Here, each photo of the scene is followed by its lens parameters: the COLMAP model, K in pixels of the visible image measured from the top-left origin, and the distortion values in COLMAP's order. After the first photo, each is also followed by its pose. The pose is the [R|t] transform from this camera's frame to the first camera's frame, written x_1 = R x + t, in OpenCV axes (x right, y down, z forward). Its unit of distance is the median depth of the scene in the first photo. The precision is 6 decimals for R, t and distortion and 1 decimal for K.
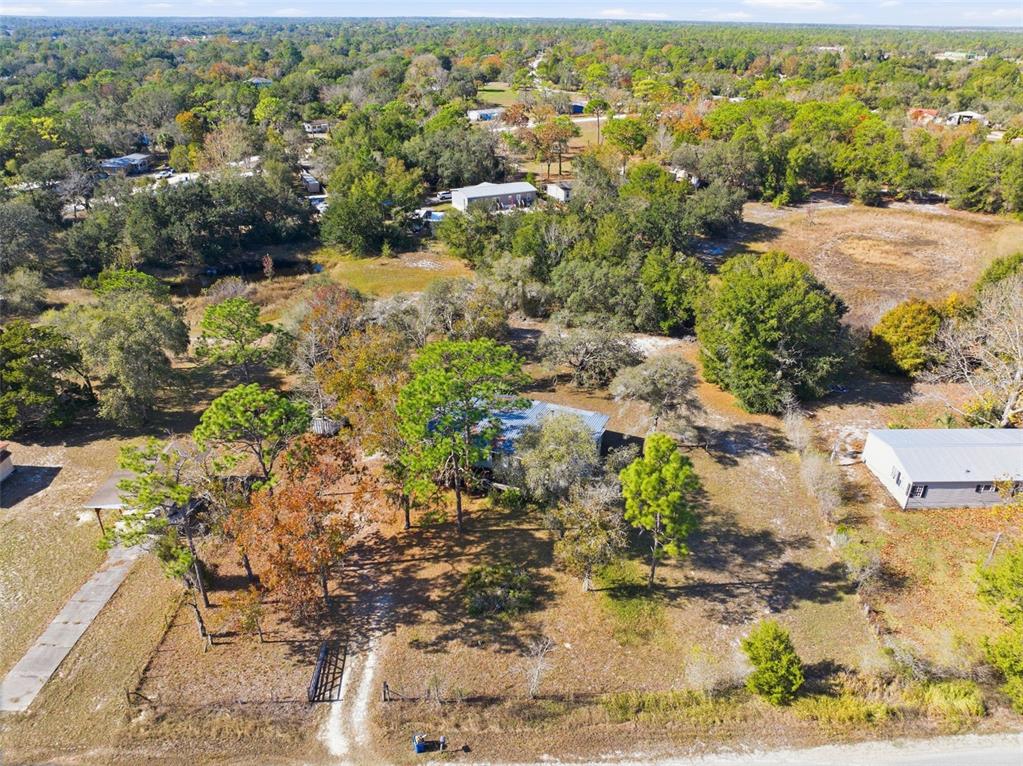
lens RADIAL K [[721.4, 0, 510.8], [0, 721.4, 378.5], [0, 0, 1]] dist [-0.033662, -0.003150]
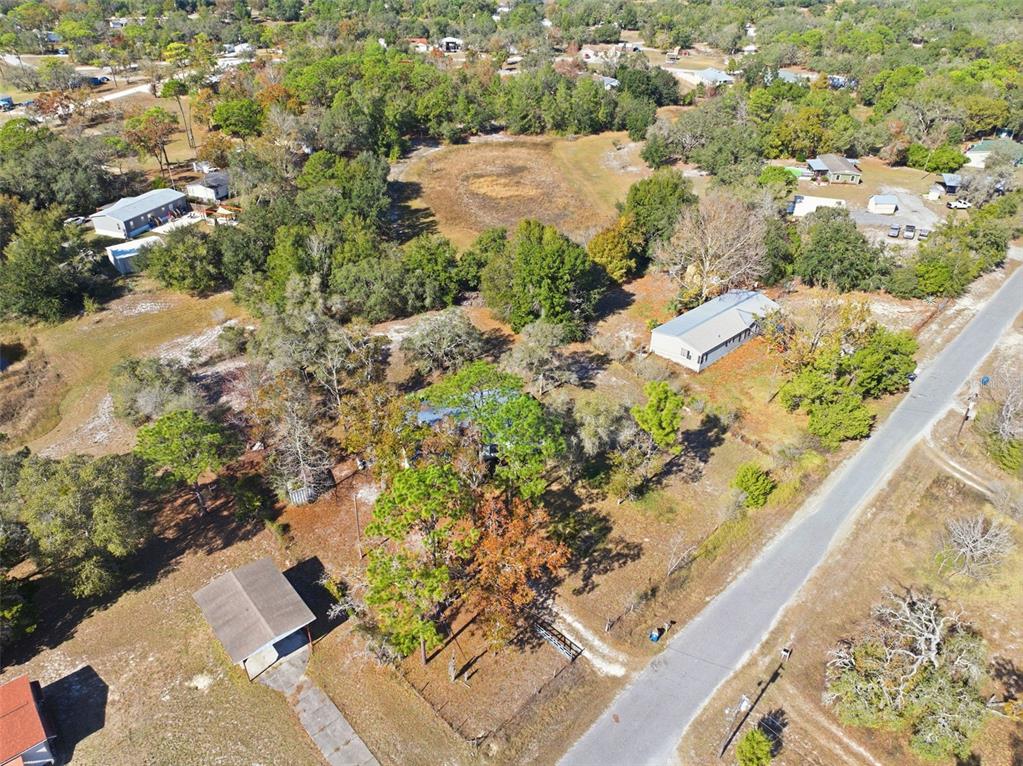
lens RADIAL K [[721.4, 0, 510.8], [0, 721.4, 378.5], [0, 0, 1]] dist [-0.033662, -0.003150]
pose [[0.749811, -0.354227, 0.558844, -0.561440], [0.296254, 0.934961, 0.195142, -0.204624], [-0.591623, 0.019240, 0.805985, -0.014326]]
